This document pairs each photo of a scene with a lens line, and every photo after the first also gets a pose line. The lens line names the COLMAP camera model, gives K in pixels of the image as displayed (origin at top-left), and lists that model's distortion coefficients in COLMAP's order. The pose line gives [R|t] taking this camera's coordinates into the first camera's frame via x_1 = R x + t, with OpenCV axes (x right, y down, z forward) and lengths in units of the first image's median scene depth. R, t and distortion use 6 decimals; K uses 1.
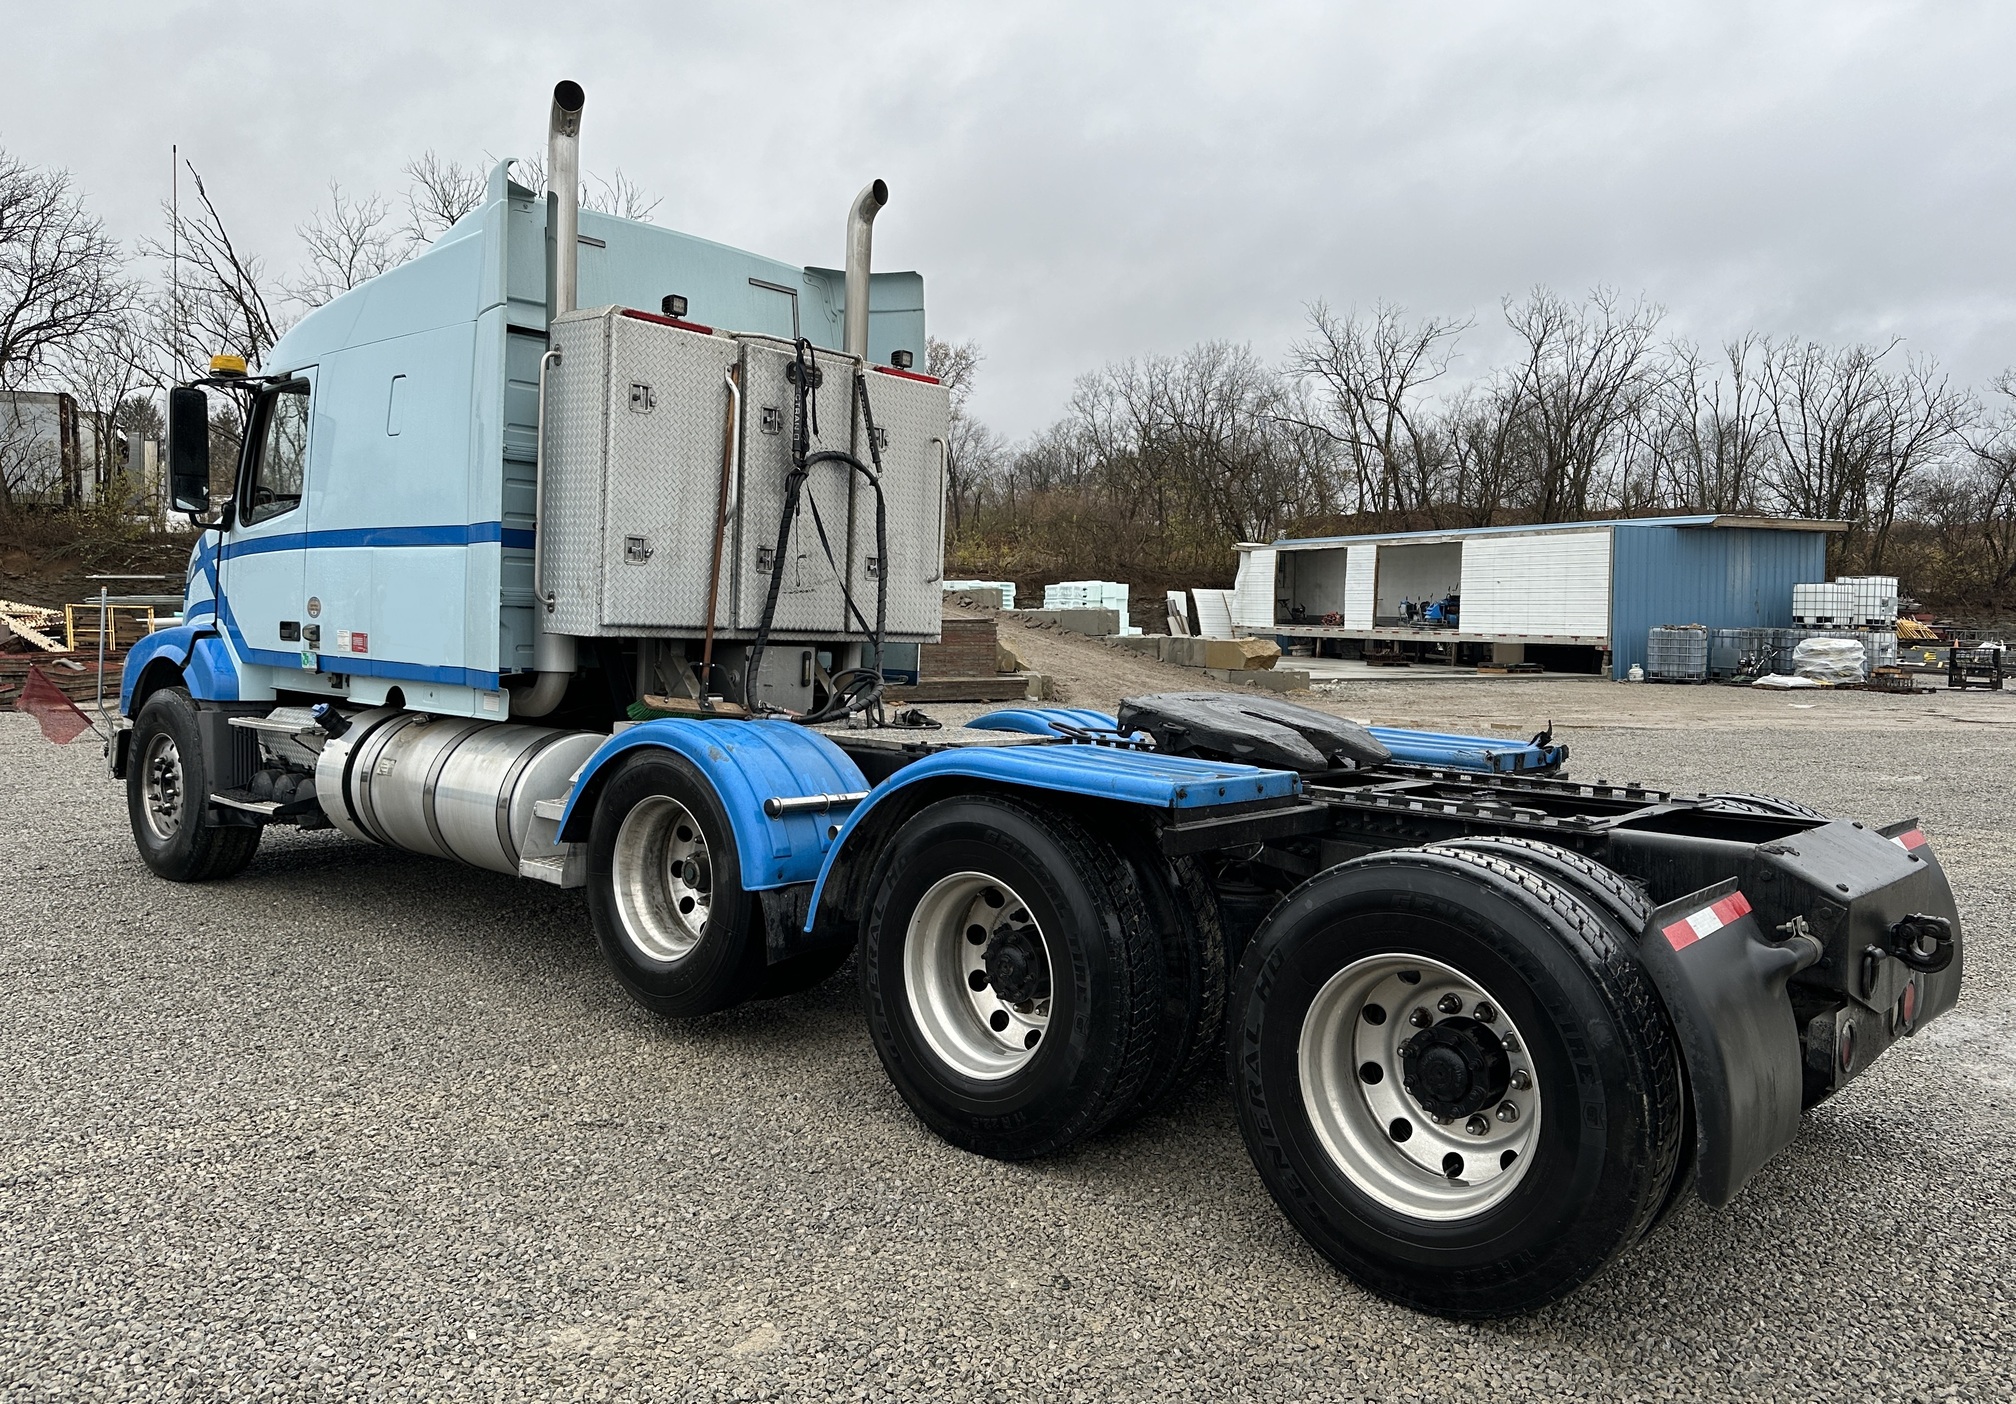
lens RADIAL K [[1516.2, 0, 1015.8], [0, 1516.2, 698.0], [0, 0, 1]] dist [0.005372, -0.006755]
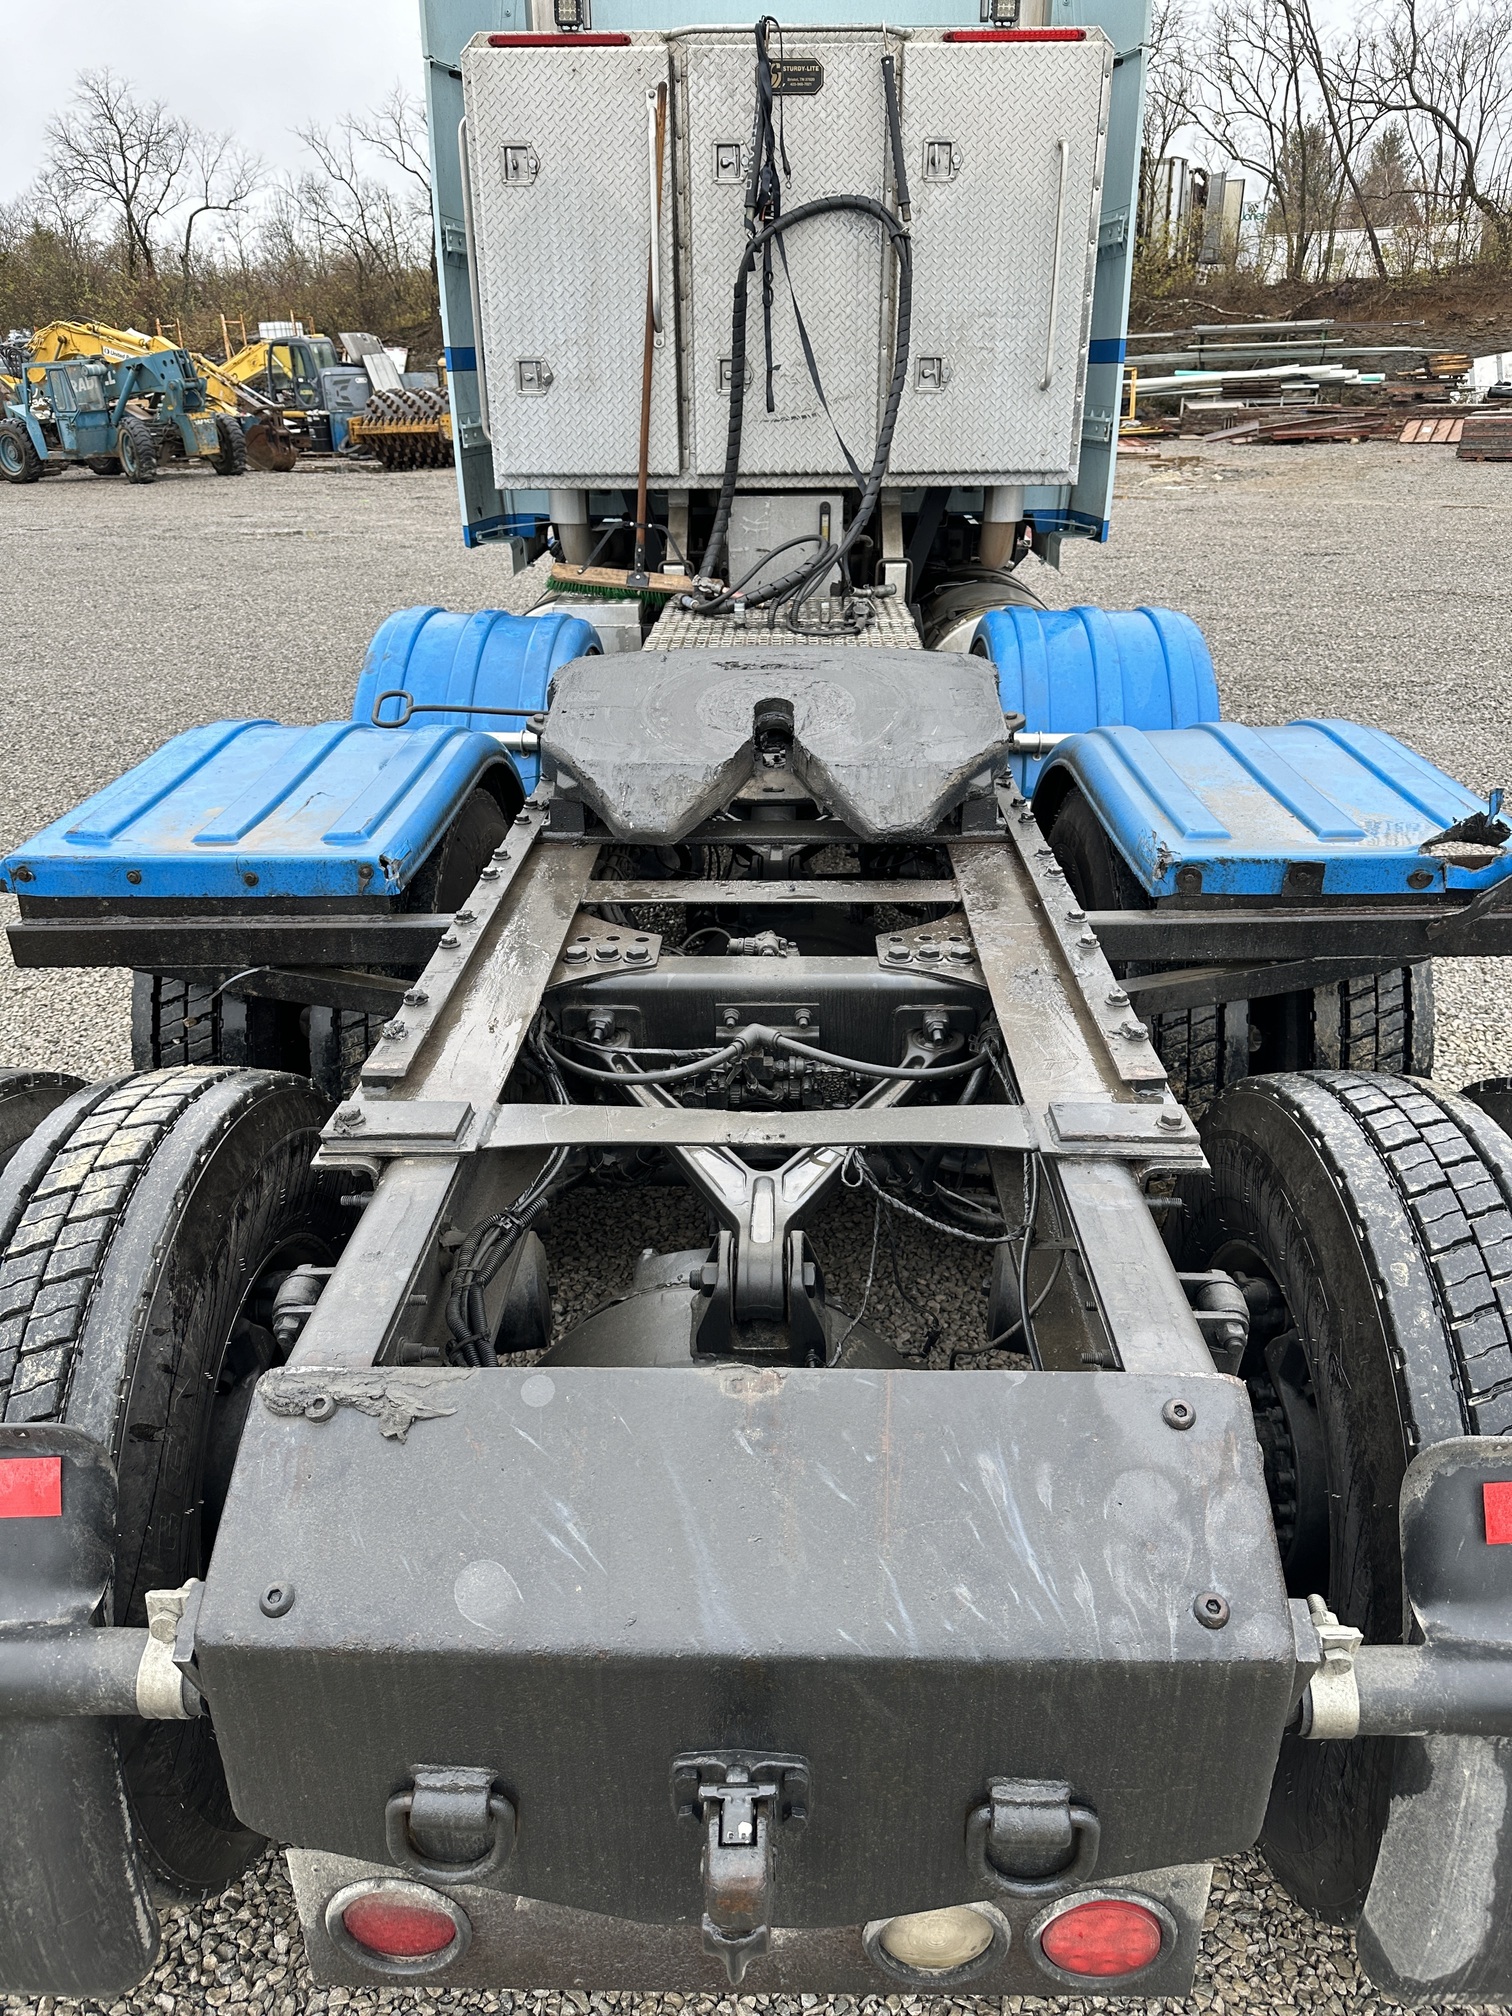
lens RADIAL K [[1439.1, 0, 750.4], [0, 1439.1, 1007.0], [0, 0, 1]] dist [-0.013357, 0.006493]
pose [[0.648438, 0.281996, -0.707111, 0.428105], [-0.005259, 0.930498, 0.366259, -0.060442], [0.761249, -0.233778, 0.604854, 0.502462]]
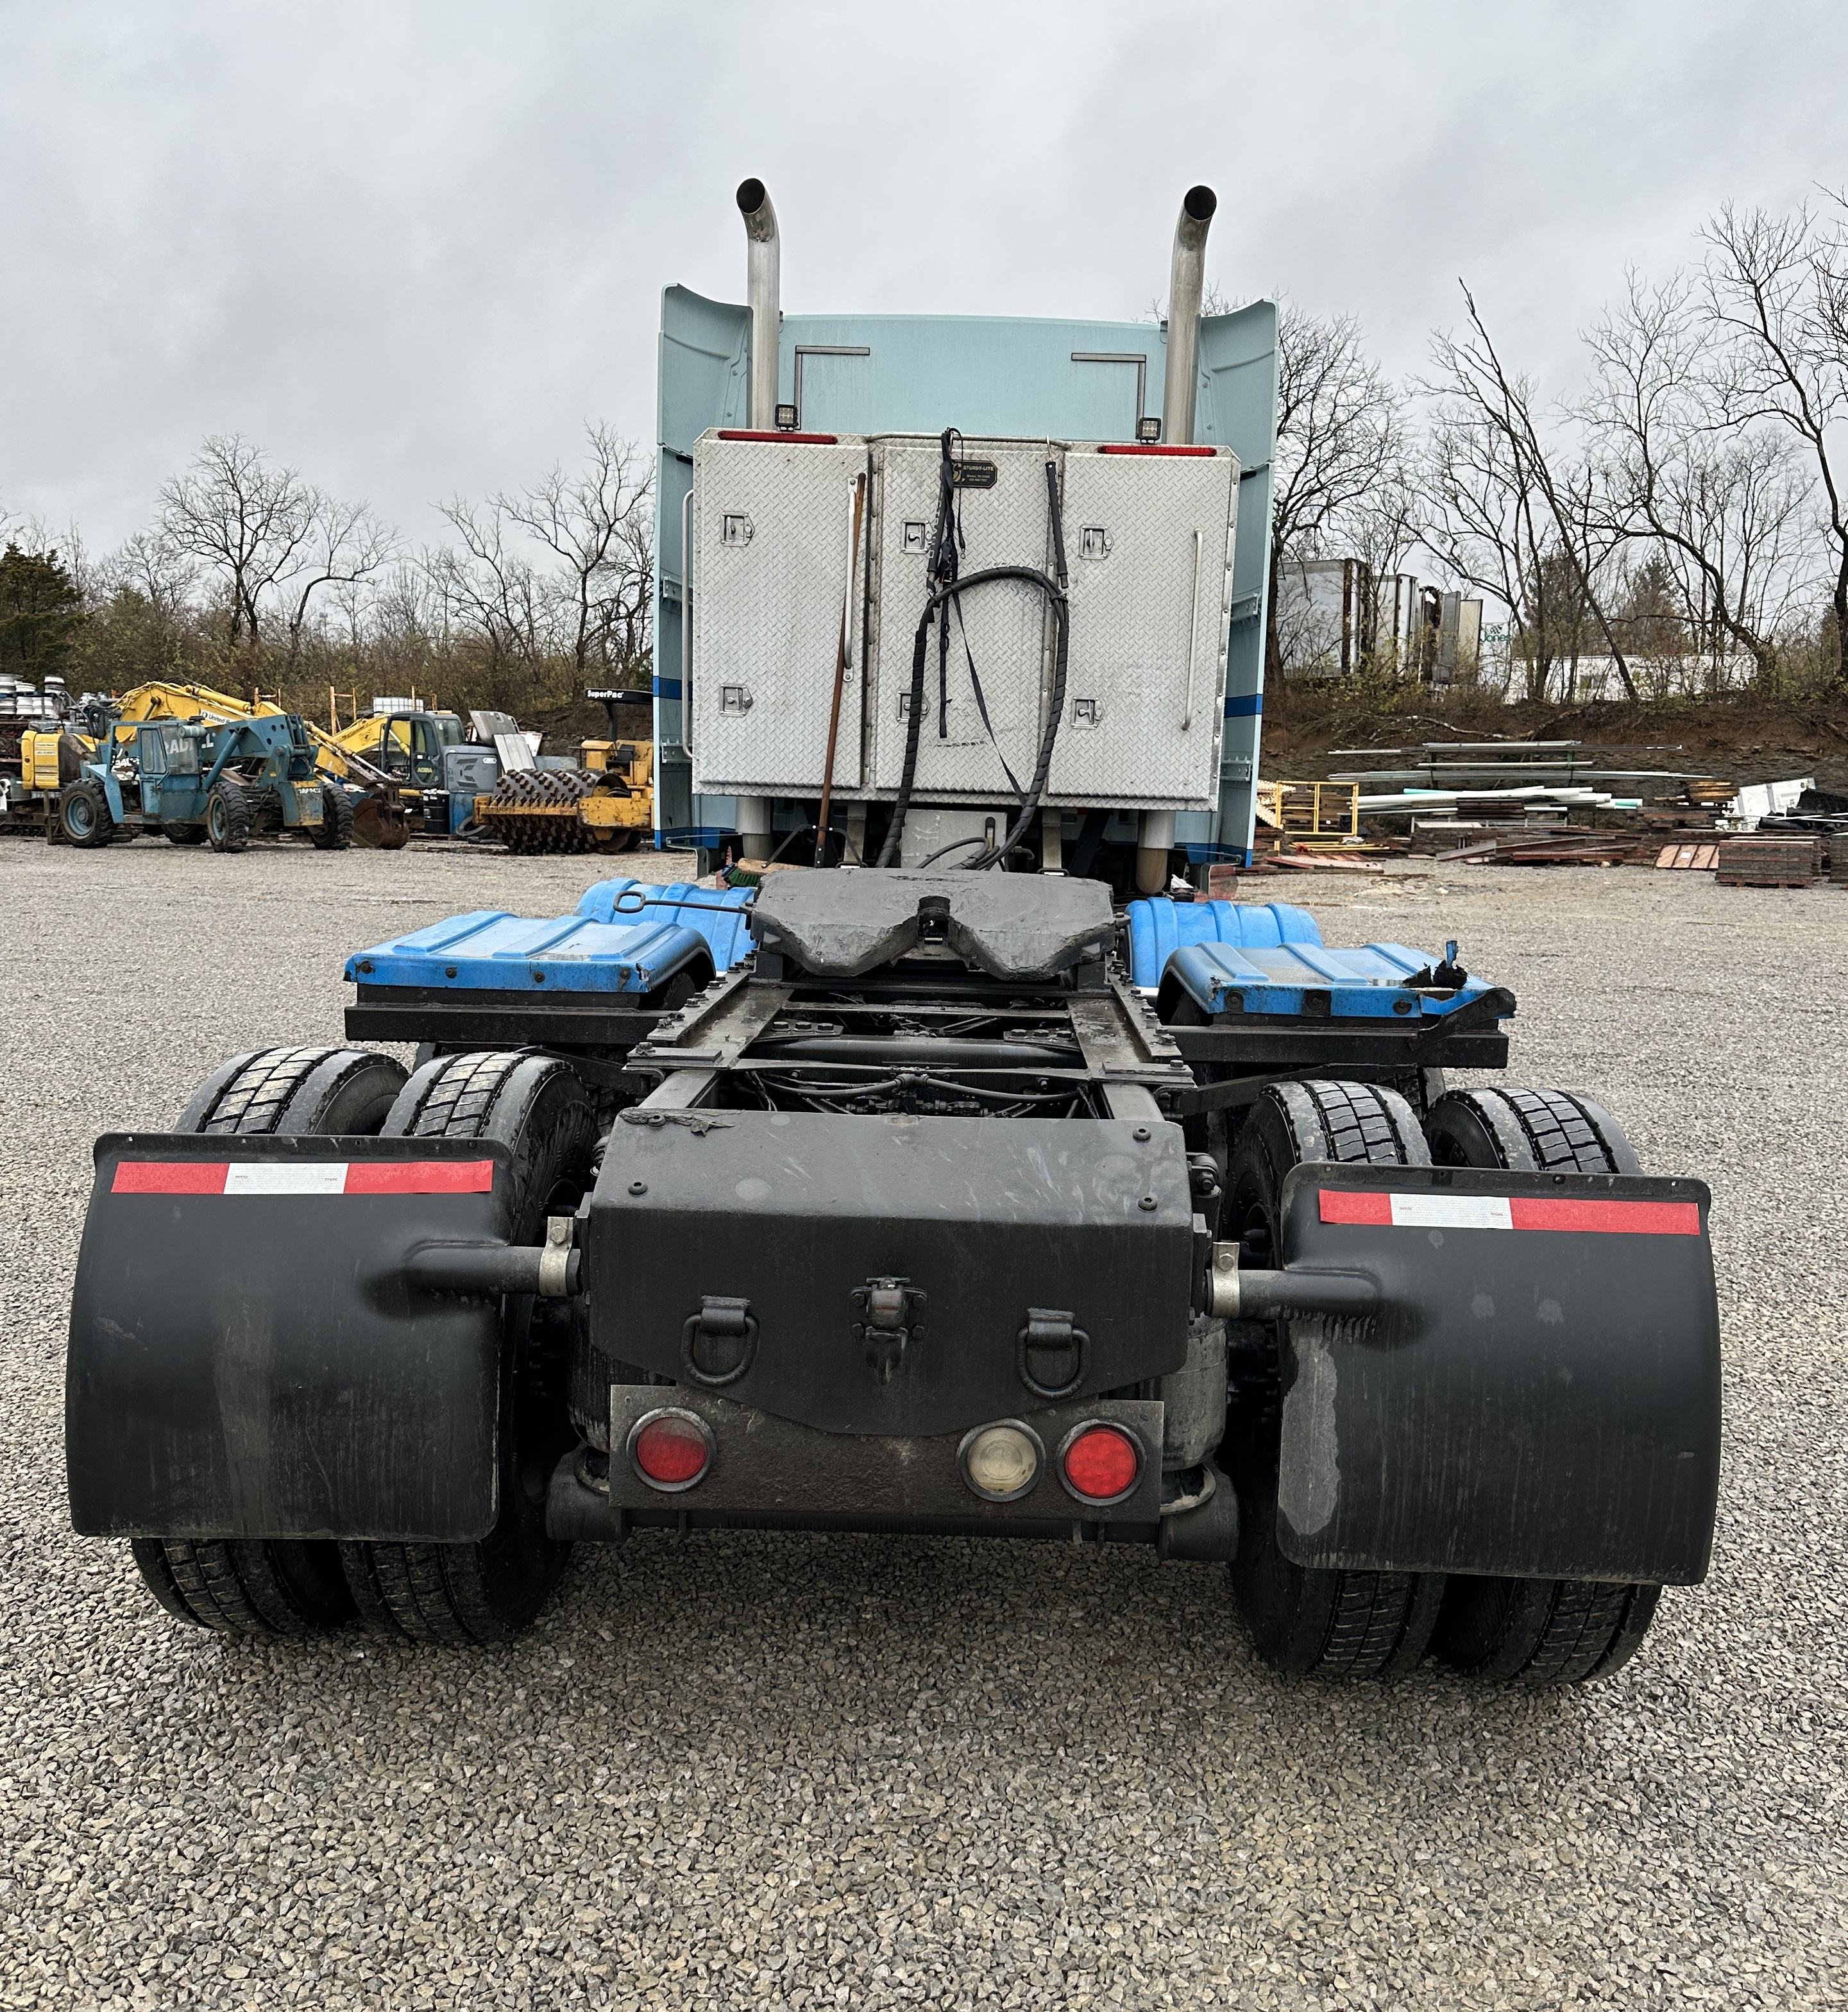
lens RADIAL K [[1809.4, 0, 941.3], [0, 1809.4, 1021.5], [0, 0, 1]] dist [0.089571, -0.157477]
pose [[0.654074, 0.096501, -0.750250, 0.621518], [-0.045953, 0.995066, 0.087928, -0.005742], [0.755034, -0.023035, 0.655281, 0.342012]]
